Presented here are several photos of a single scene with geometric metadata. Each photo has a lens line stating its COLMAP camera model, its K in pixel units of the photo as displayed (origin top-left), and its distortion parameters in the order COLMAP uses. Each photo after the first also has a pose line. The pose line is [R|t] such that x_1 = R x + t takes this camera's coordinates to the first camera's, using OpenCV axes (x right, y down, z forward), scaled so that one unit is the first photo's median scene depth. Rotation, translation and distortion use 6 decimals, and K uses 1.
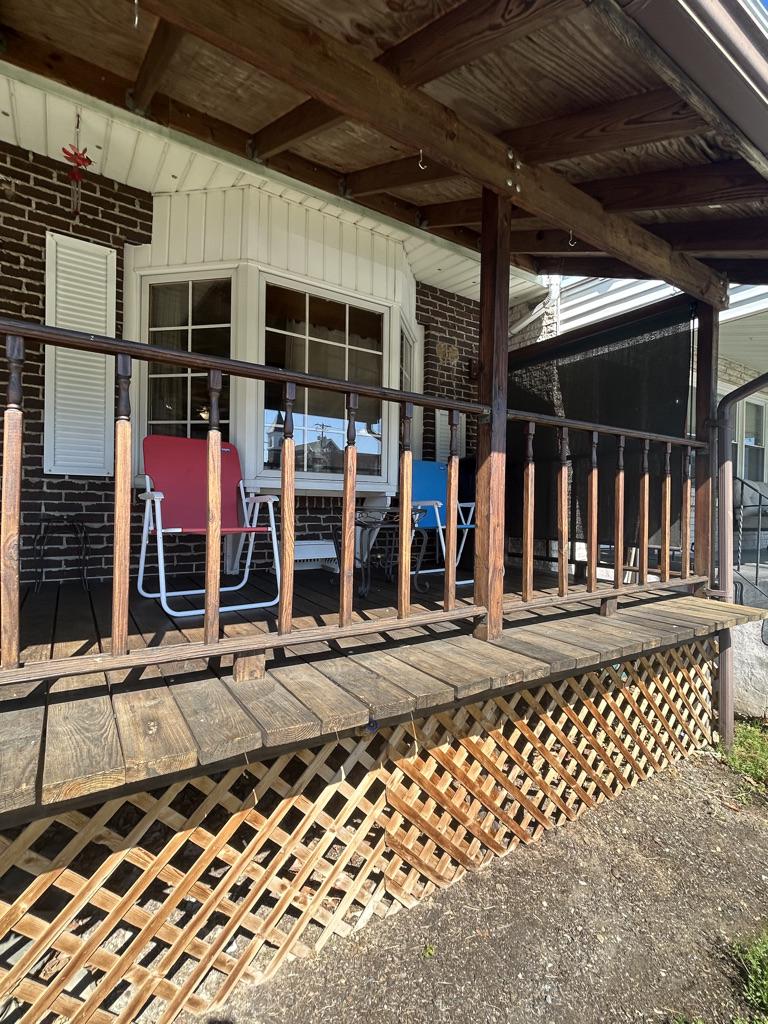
lens RADIAL K [[486.9, 0, 384.0], [0, 486.9, 512.0], [0, 0, 1]] dist [-0.000734, 0.000047]
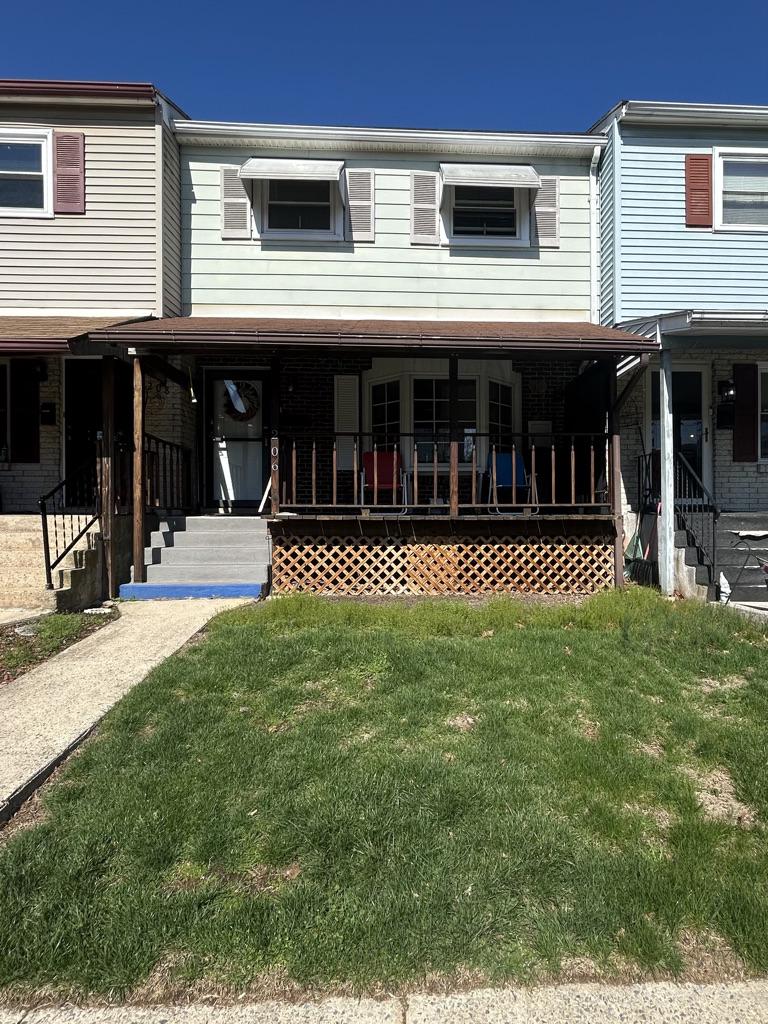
lens RADIAL K [[412.4, 0, 384.0], [0, 412.4, 512.0], [0, 0, 1]] dist [-0.000046, 0.000619]
pose [[0.851647, -0.005395, -0.524088, 0.653150], [0.009316, 0.999945, 0.004844, 0.130280], [0.524033, -0.009008, 0.851650, -0.705699]]
